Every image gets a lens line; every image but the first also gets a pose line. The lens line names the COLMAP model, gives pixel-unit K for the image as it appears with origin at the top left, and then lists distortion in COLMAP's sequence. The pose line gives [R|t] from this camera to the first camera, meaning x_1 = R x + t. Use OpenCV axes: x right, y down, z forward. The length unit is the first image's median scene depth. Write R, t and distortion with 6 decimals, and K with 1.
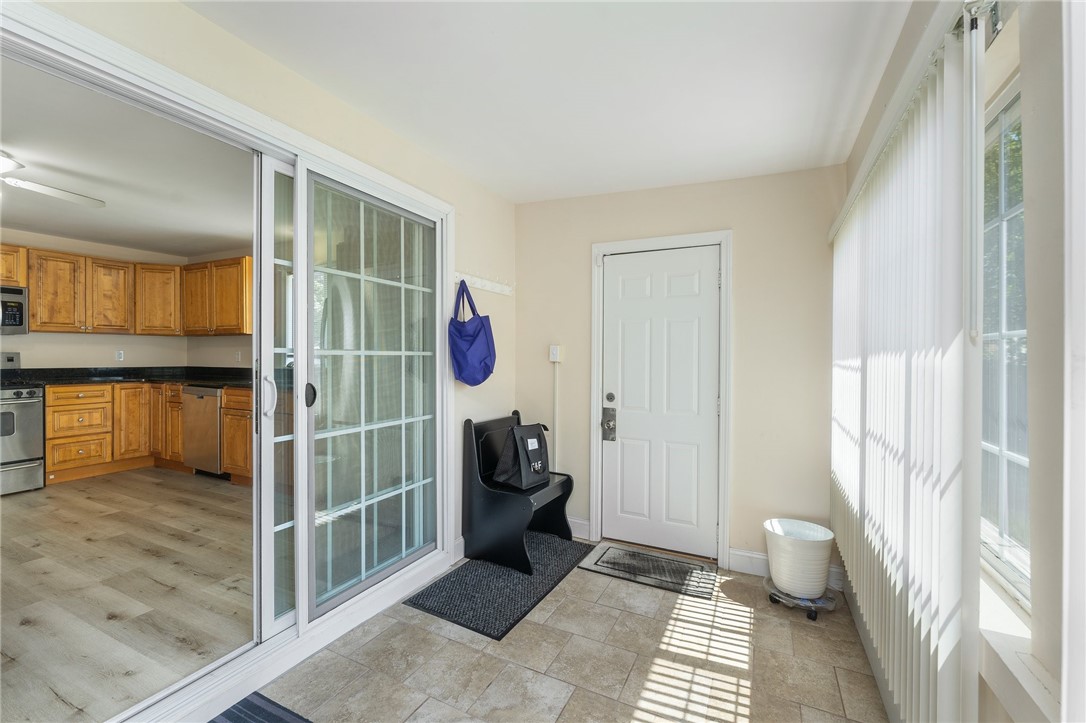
lens RADIAL K [[439.2, 0, 540.6], [0, 439.2, 358.2], [0, 0, 1]] dist [-0.007071, 0.000348]
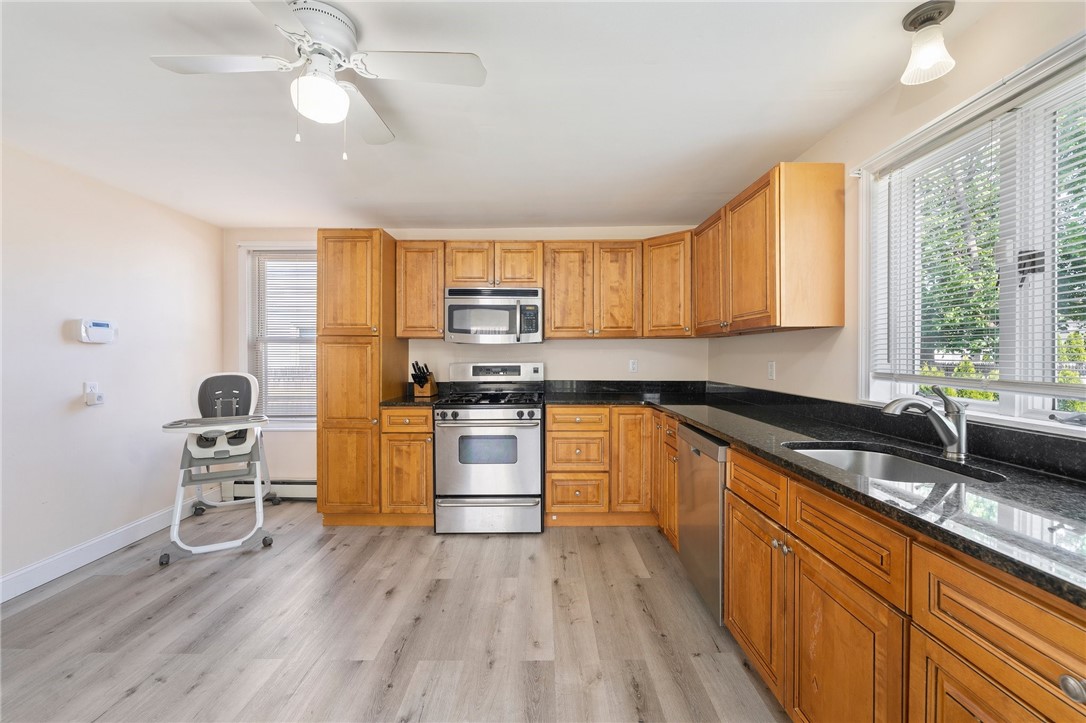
lens RADIAL K [[439.2, 0, 543.9], [0, 439.2, 356.9], [0, 0, 1]] dist [-0.007071, 0.000348]
pose [[0.431466, 0.000285, -0.902129, -0.370174], [-0.003959, 0.999991, -0.001578, -0.022399], [0.902120, 0.004252, 0.431463, 0.588329]]
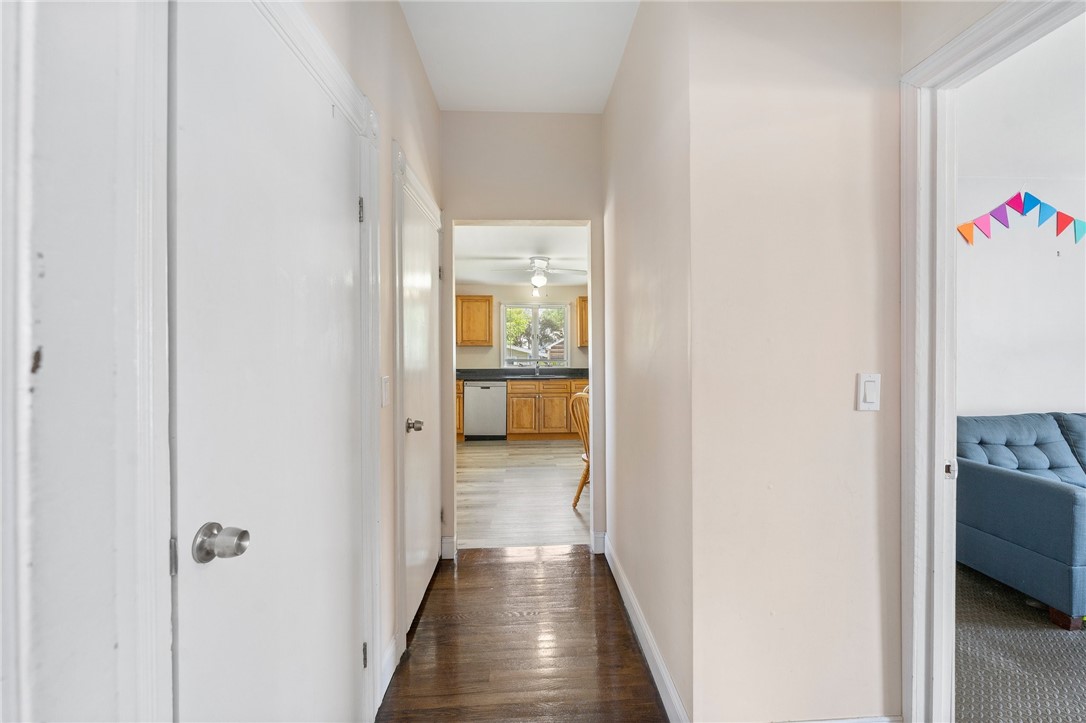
lens RADIAL K [[439.2, 0, 538.4], [0, 439.2, 355.0], [0, 0, 1]] dist [-0.007071, 0.000348]
pose [[0.887649, -0.010370, 0.460403, -1.285199], [0.012432, 0.999922, -0.001447, -0.022295], [-0.460352, 0.007008, 0.887709, -0.448575]]
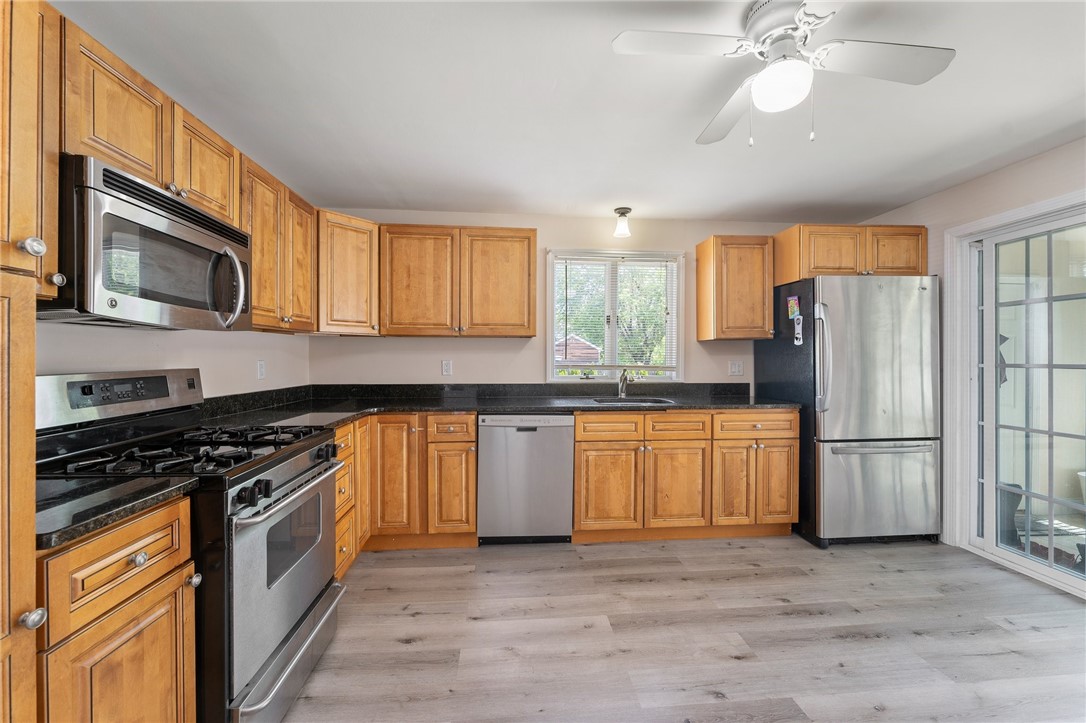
lens RADIAL K [[439.2, 0, 541.8], [0, 439.2, 360.3], [0, 0, 1]] dist [-0.007071, 0.000348]
pose [[0.862845, -0.006663, 0.505425, -1.069796], [0.004972, 0.999977, 0.004696, -0.021535], [-0.505445, -0.001539, 0.862858, 0.387282]]
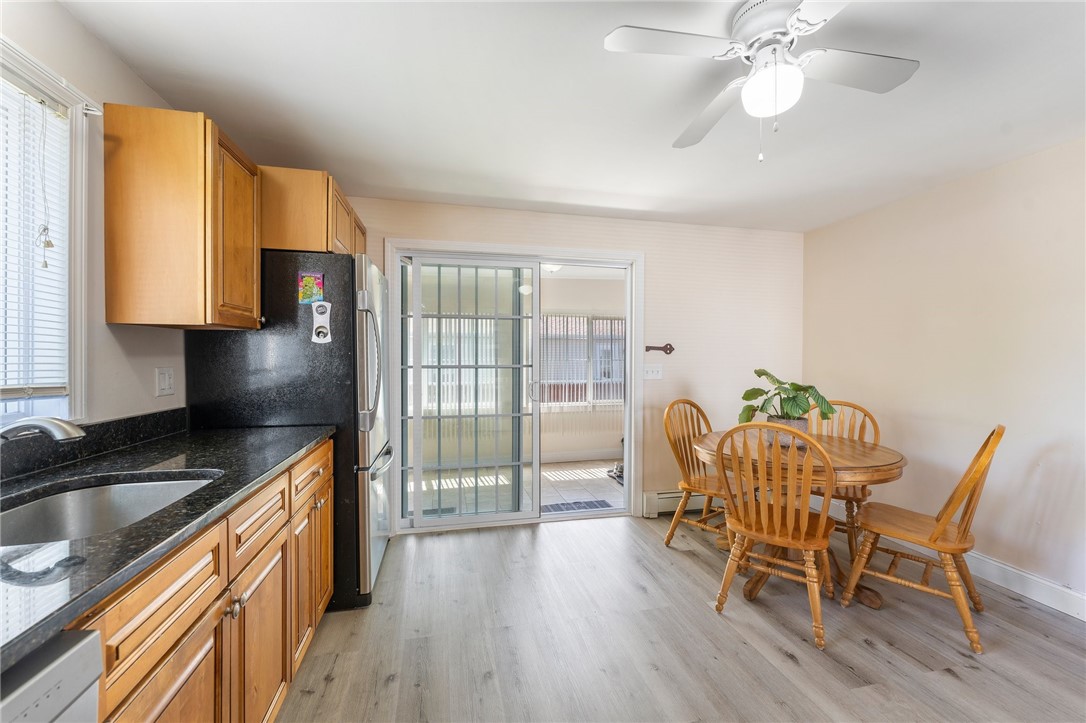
lens RADIAL K [[439.2, 0, 541.8], [0, 439.2, 361.6], [0, 0, 1]] dist [-0.007071, 0.000348]
pose [[-0.624338, -0.005234, 0.781136, -0.902113], [0.004353, 0.999939, 0.010180, -0.023671], [-0.781142, 0.009756, -0.624277, 0.897735]]
